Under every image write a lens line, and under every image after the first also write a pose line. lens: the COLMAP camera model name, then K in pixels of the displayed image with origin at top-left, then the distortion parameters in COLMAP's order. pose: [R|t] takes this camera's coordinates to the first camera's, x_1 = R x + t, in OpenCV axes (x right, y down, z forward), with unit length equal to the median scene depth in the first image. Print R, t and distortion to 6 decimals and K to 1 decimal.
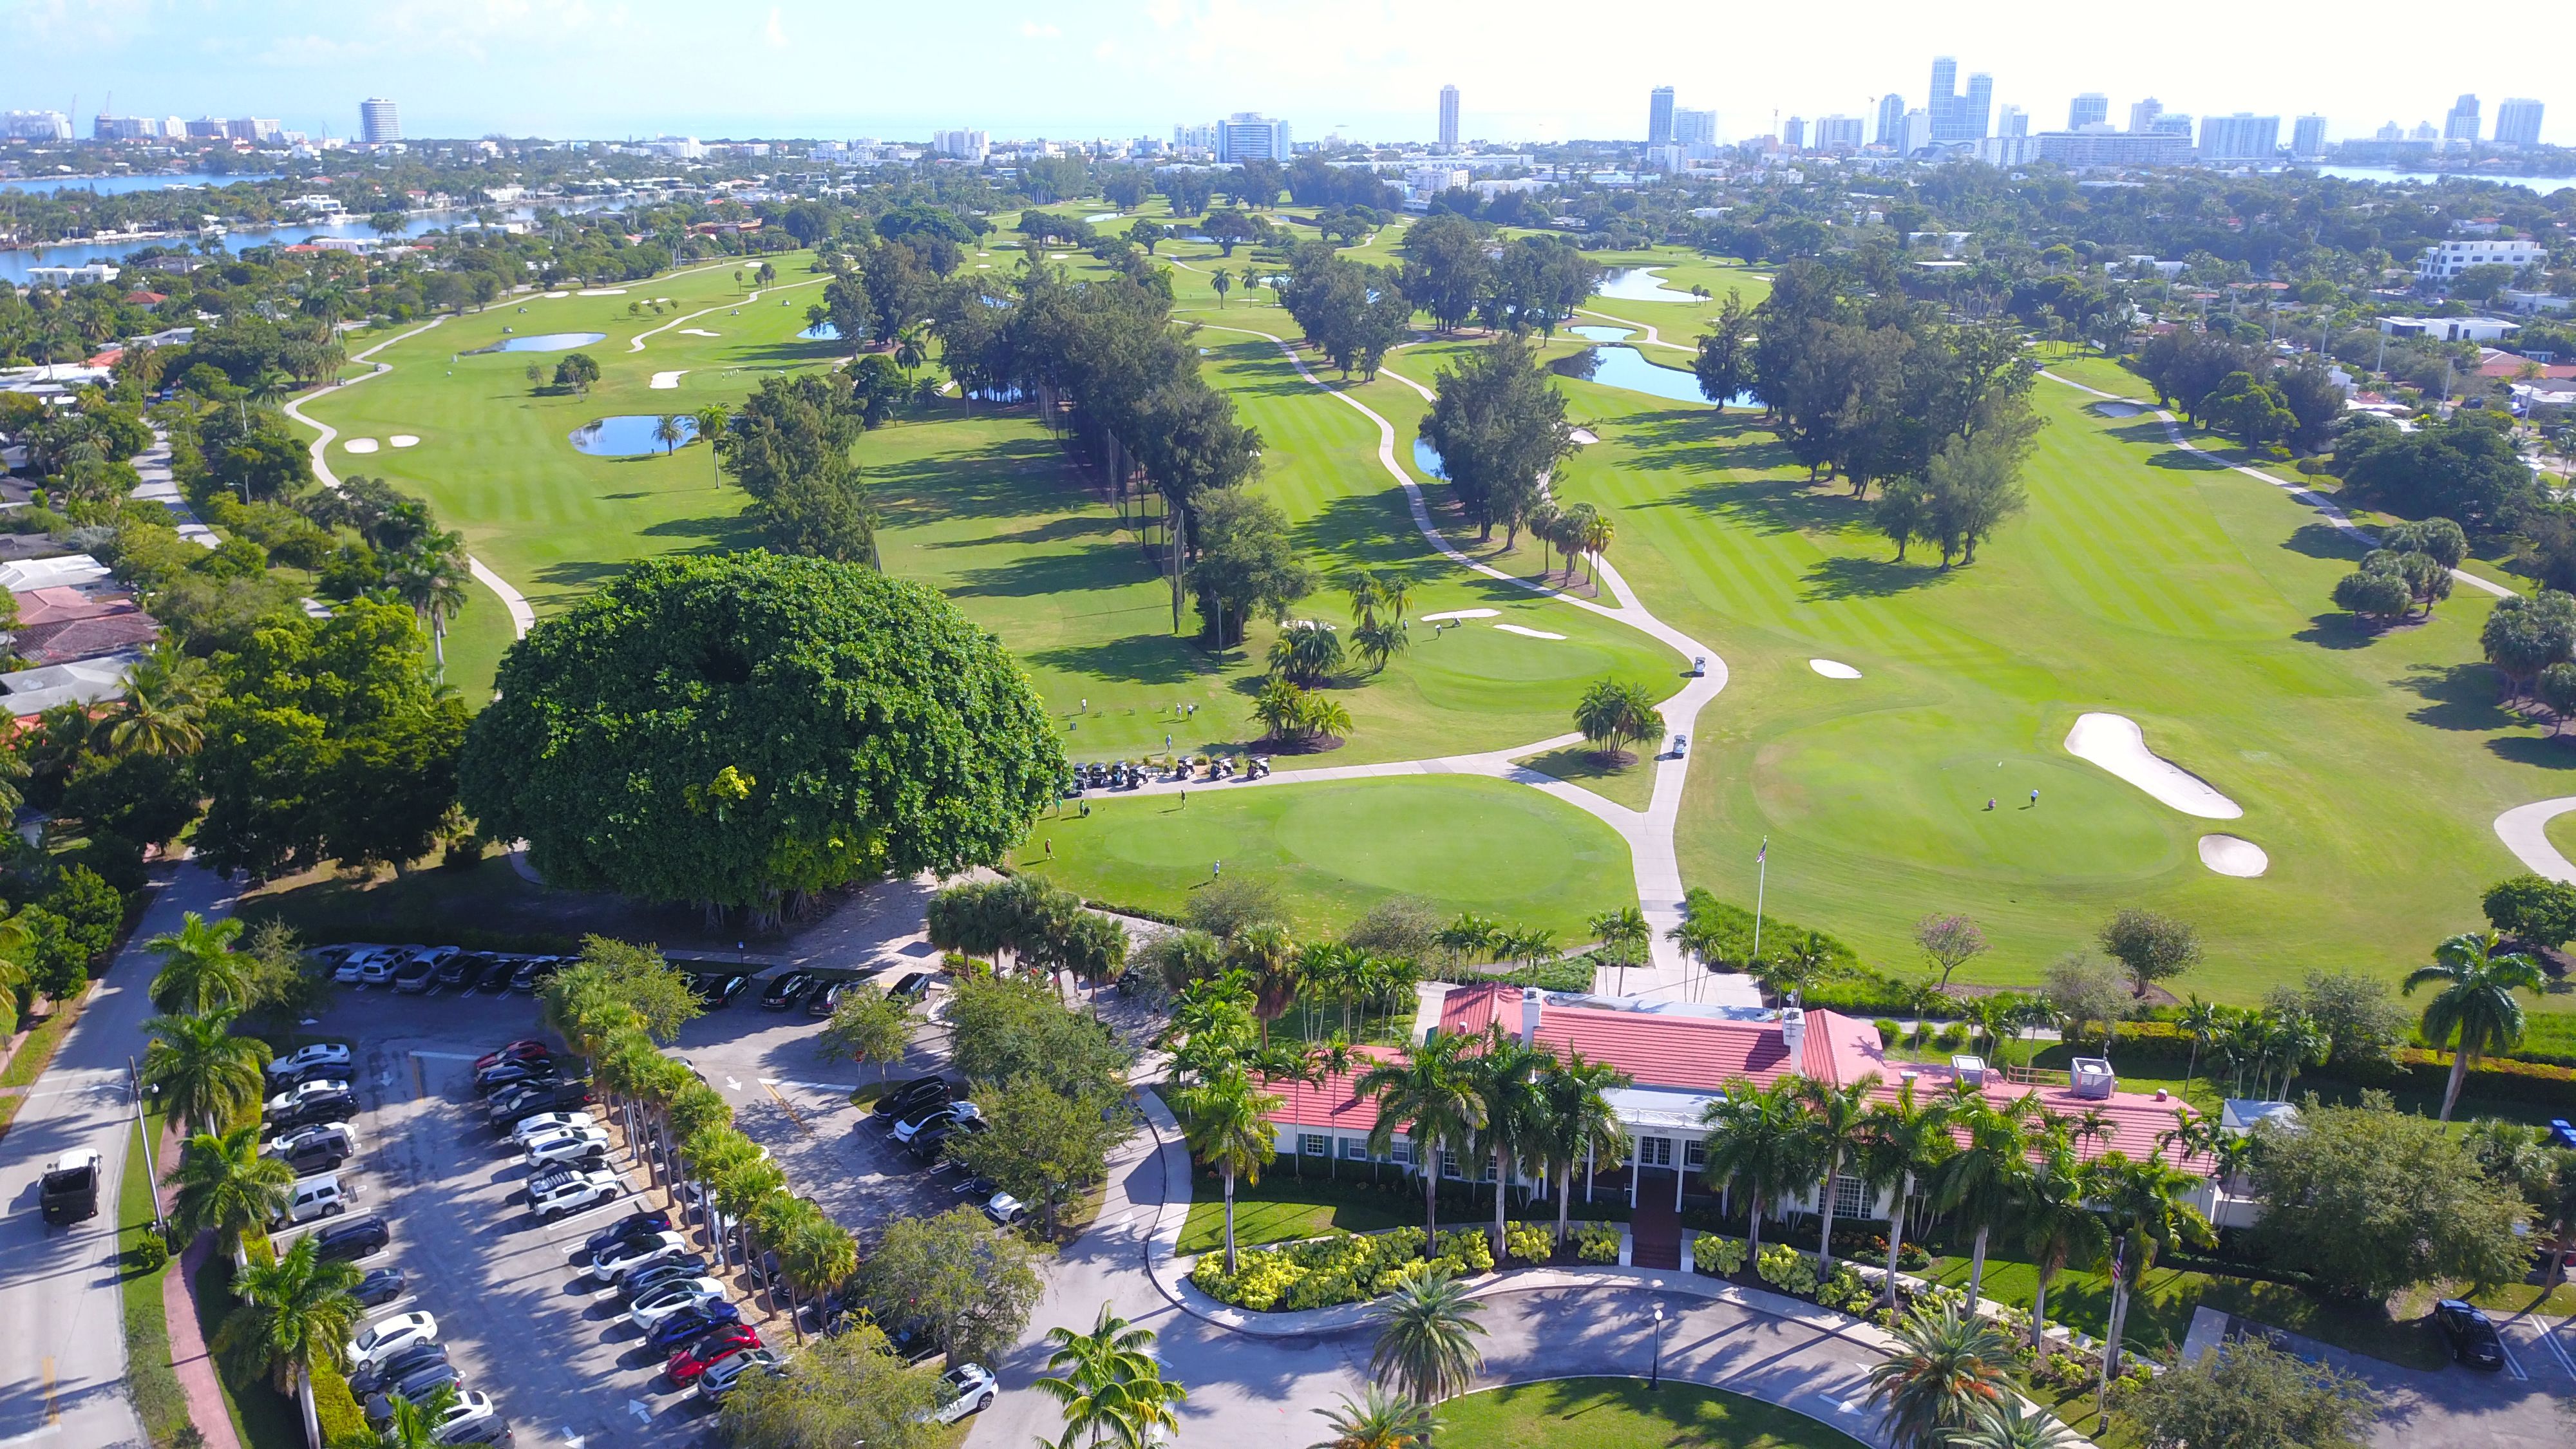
lens RADIAL K [[1971.4, 0, 1288.0], [0, 1971.4, 724.5], [0, 0, 1]] dist [0.004556, -0.000770]
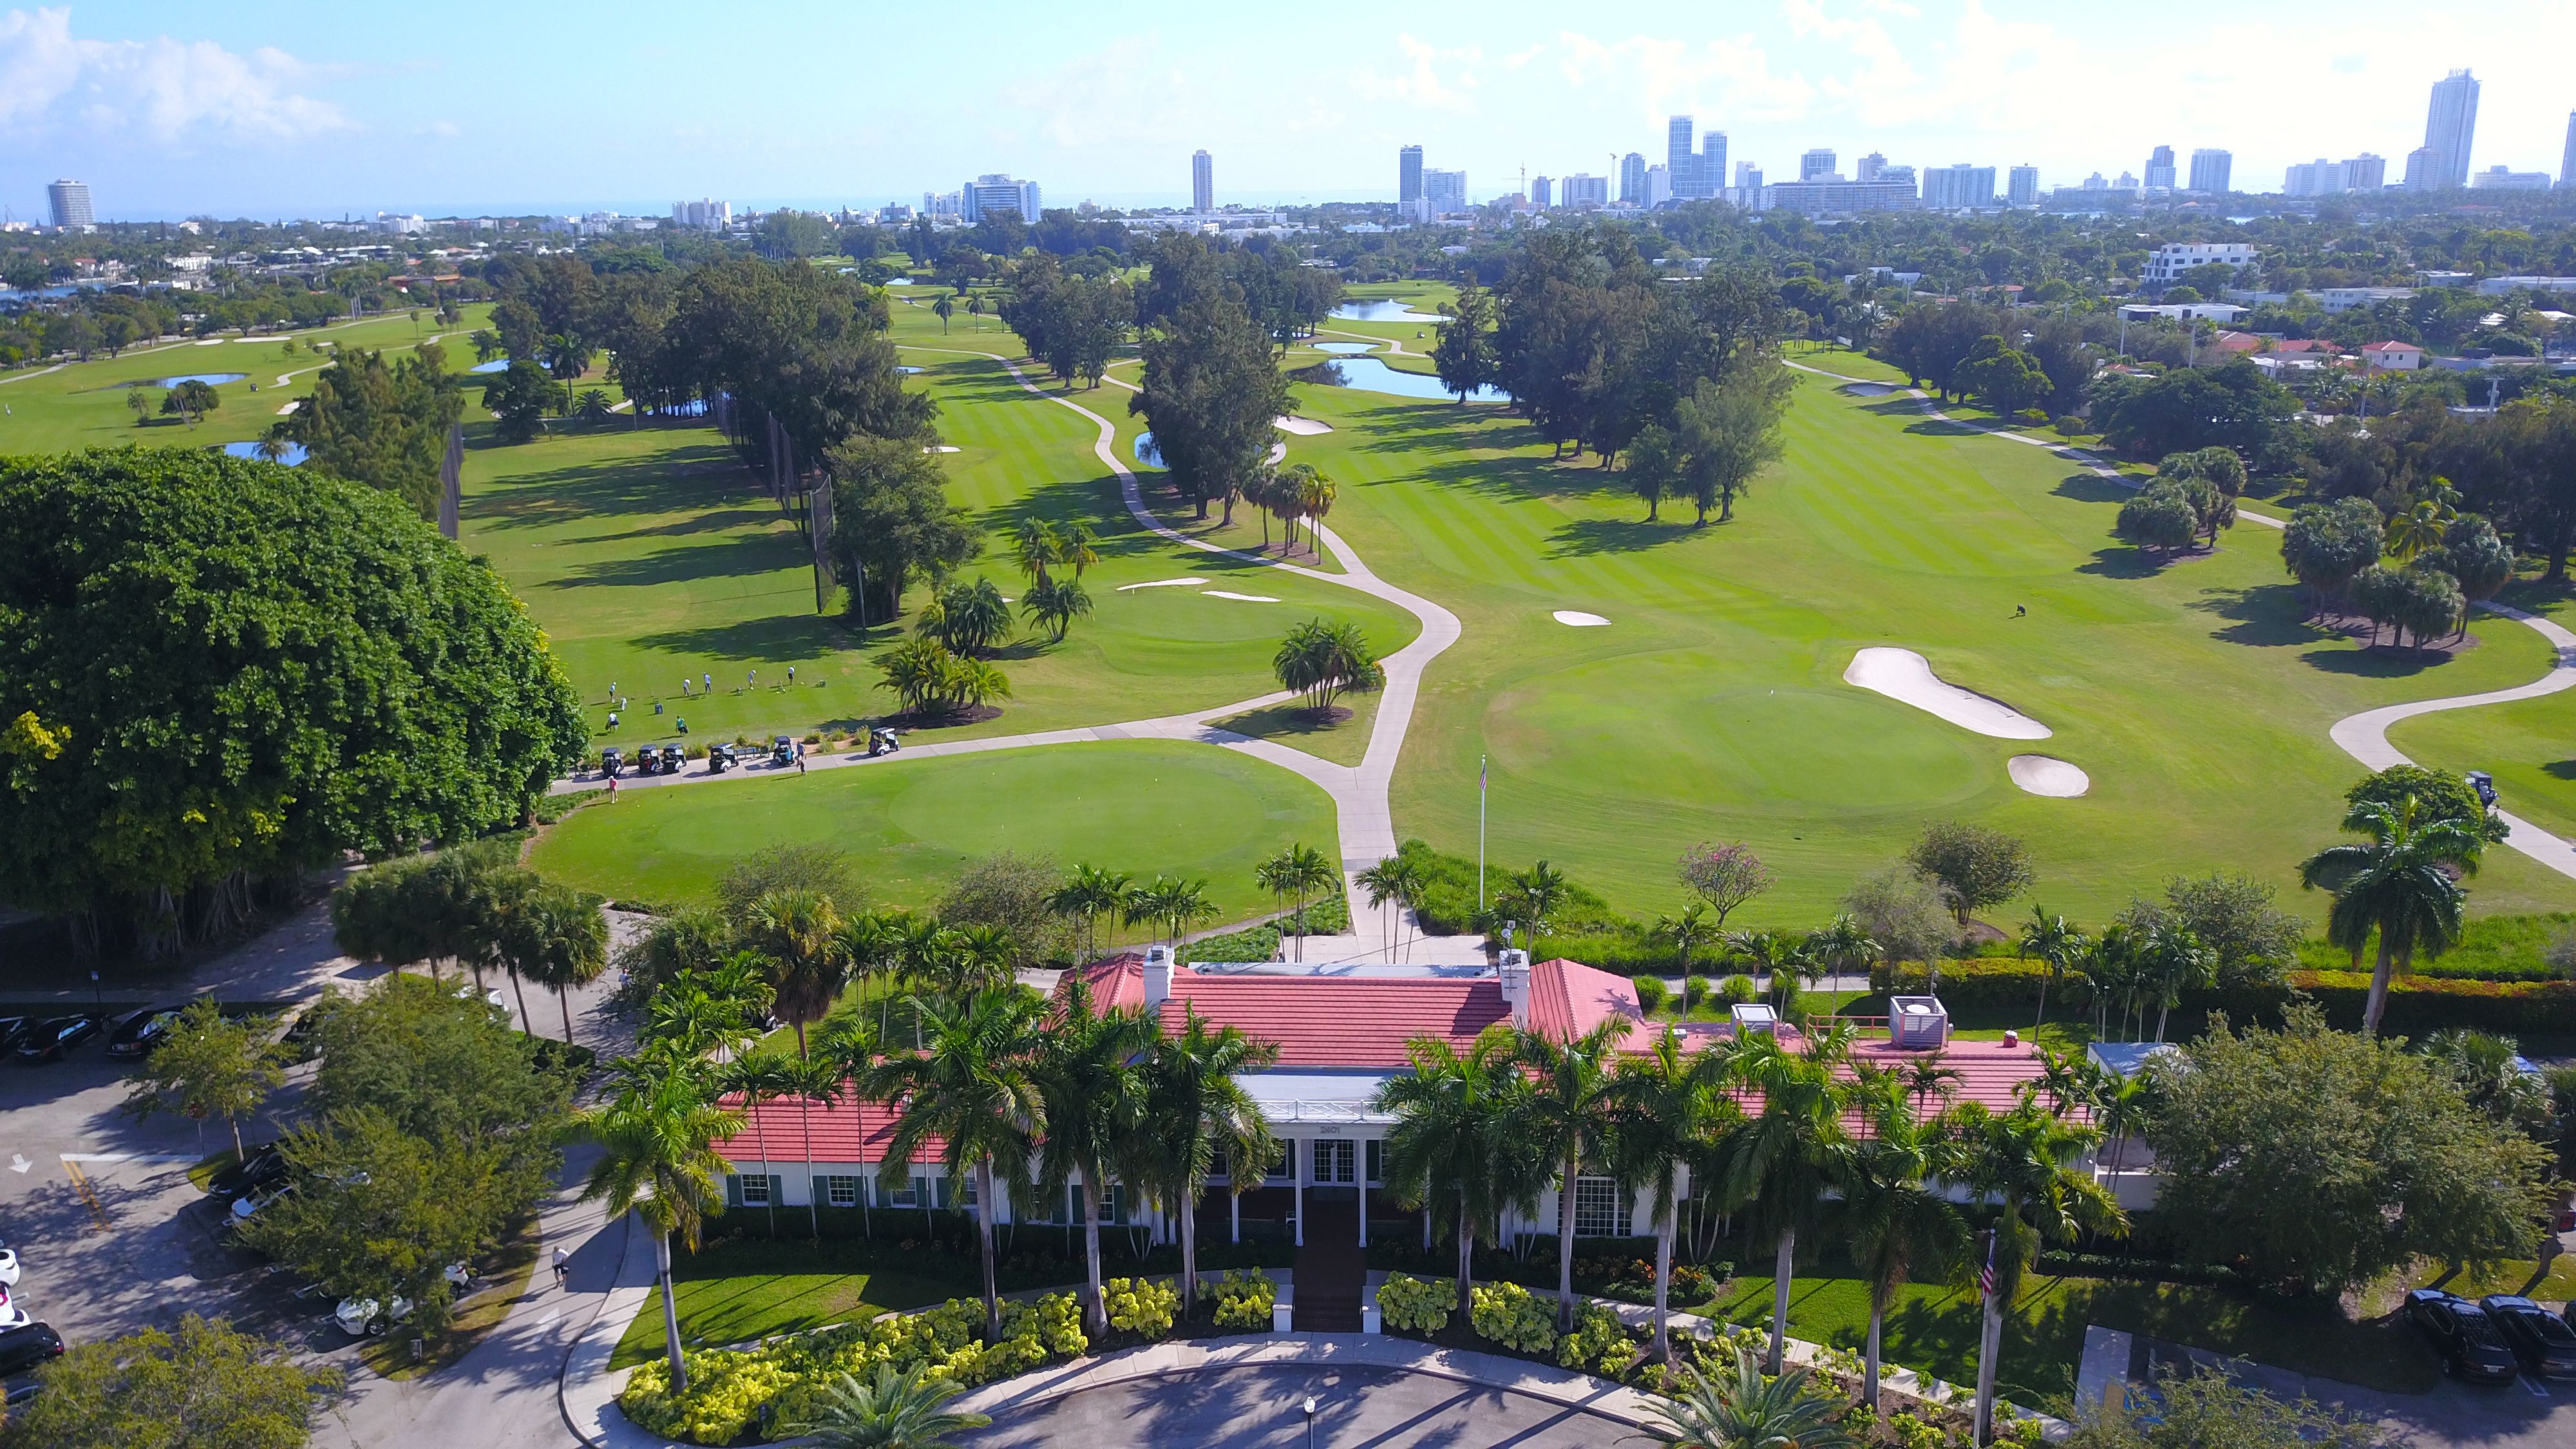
lens RADIAL K [[1971.4, 0, 1288.0], [0, 1971.4, 724.5], [0, 0, 1]] dist [0.004556, -0.000770]
pose [[0.993152, -0.044808, 0.107896, 0.061856], [0.048808, 0.998204, -0.034724, 0.050785], [-0.106147, 0.039752, 0.993556, 0.179223]]
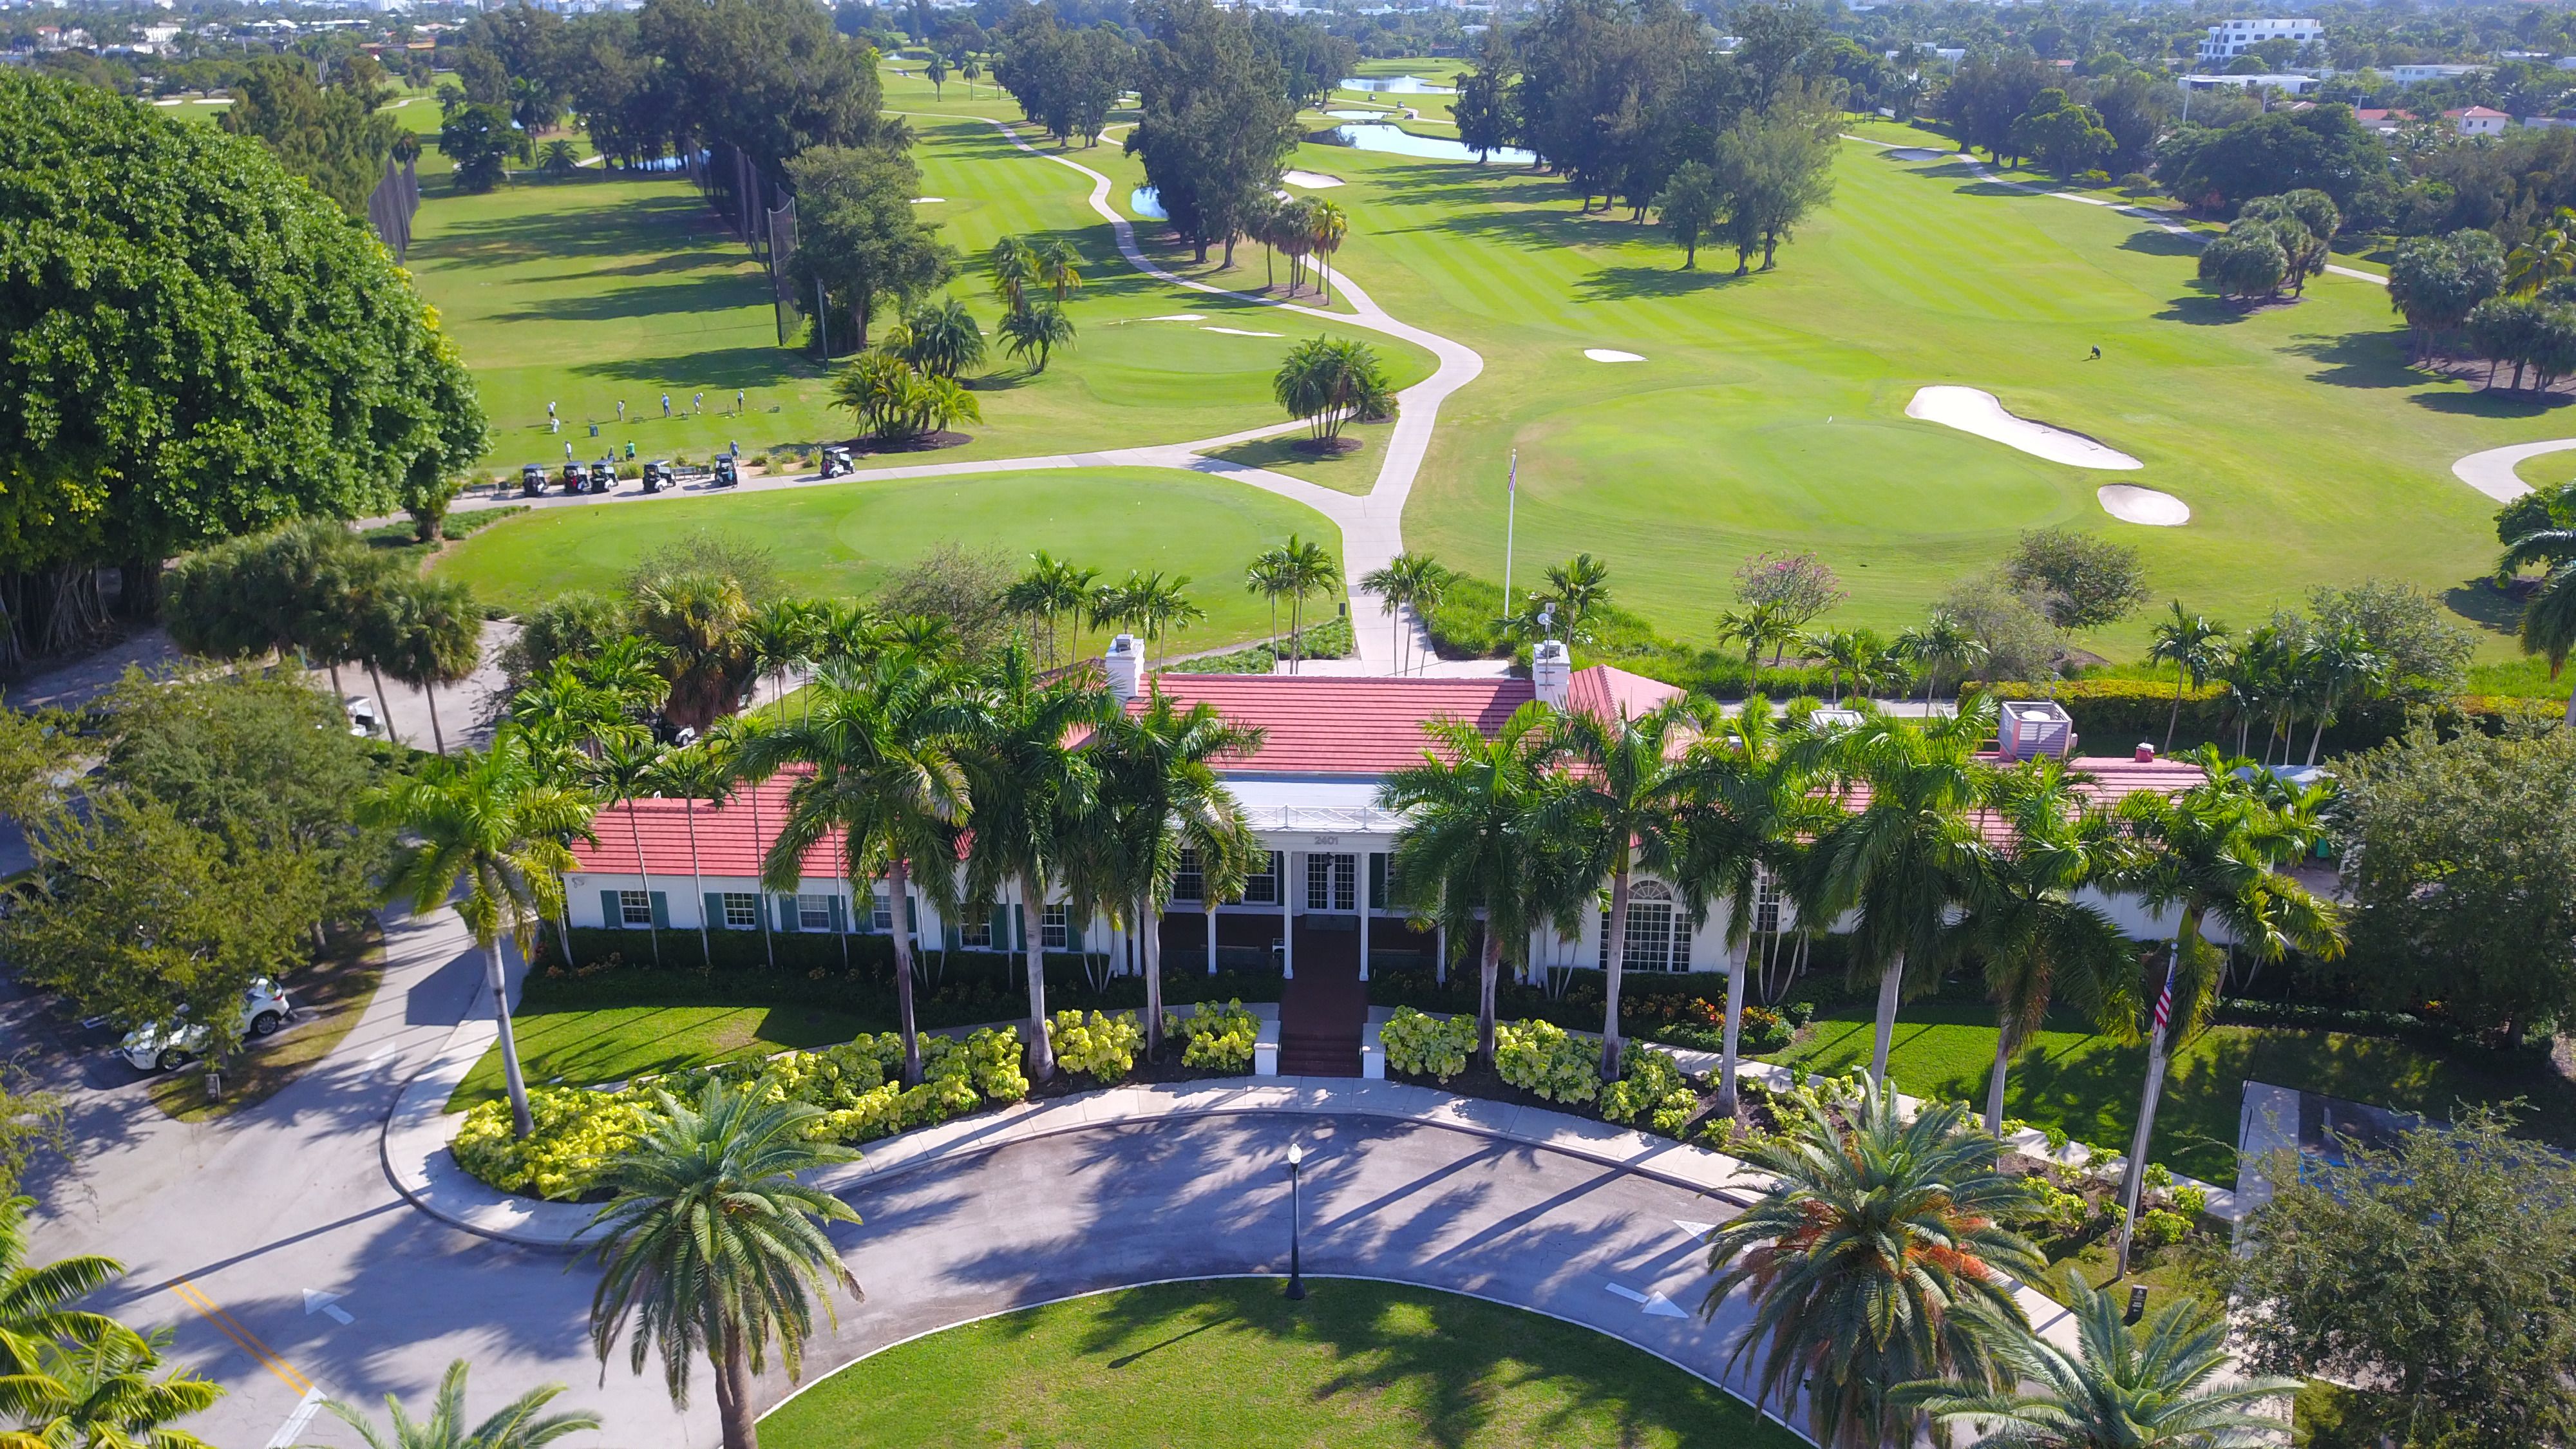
lens RADIAL K [[1976.2, 0, 1288.0], [0, 1976.2, 724.5], [0, 0, 1]] dist [0.003248, -0.000669]
pose [[0.994001, -0.044407, 0.099948, 0.071412], [0.038623, 0.997506, 0.059080, 0.080686], [-0.102322, -0.054865, 0.993237, 0.254373]]
